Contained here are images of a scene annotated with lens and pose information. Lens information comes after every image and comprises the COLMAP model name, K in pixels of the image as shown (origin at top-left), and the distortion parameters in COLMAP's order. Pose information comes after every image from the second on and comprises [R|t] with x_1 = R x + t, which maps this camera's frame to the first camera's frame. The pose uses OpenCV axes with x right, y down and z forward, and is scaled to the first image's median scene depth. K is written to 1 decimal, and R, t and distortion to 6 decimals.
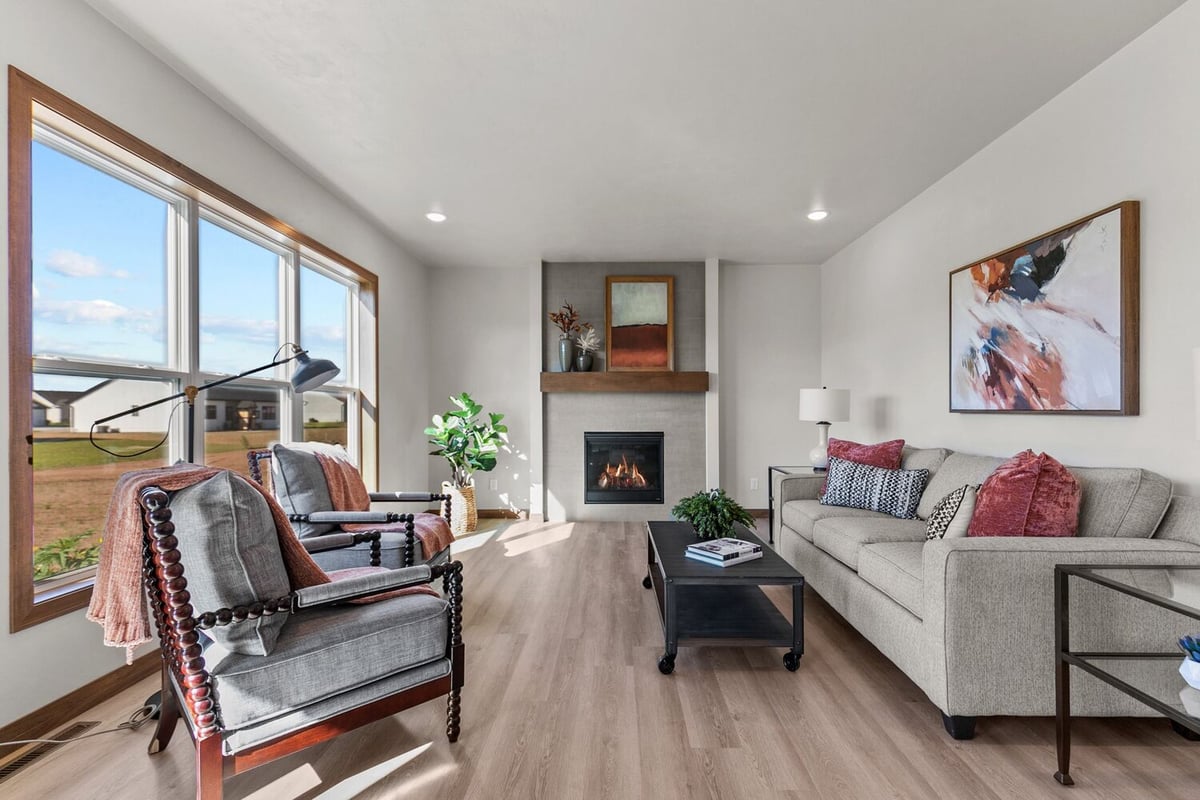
lens RADIAL K [[543.8, 0, 605.4], [0, 543.8, 402.6], [0, 0, 1]] dist [0.004118, 0.000234]
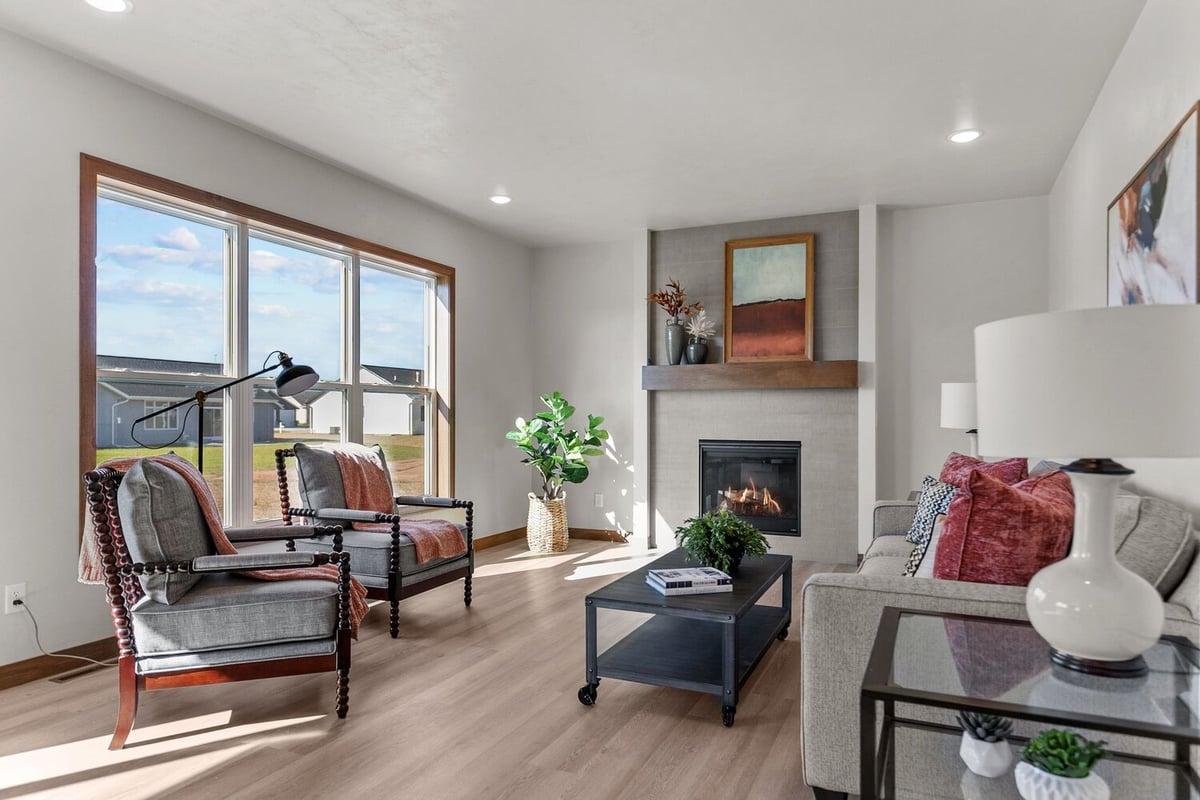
lens RADIAL K [[734.3, 0, 600.0], [0, 734.3, 400.0], [0, 0, 1]] dist [-0.000001, 0.000097]
pose [[0.917731, -0.004440, -0.397177, 0.422493], [0.003461, 0.999989, -0.003181, -0.001900], [0.397187, 0.001544, 0.917737, -0.074679]]
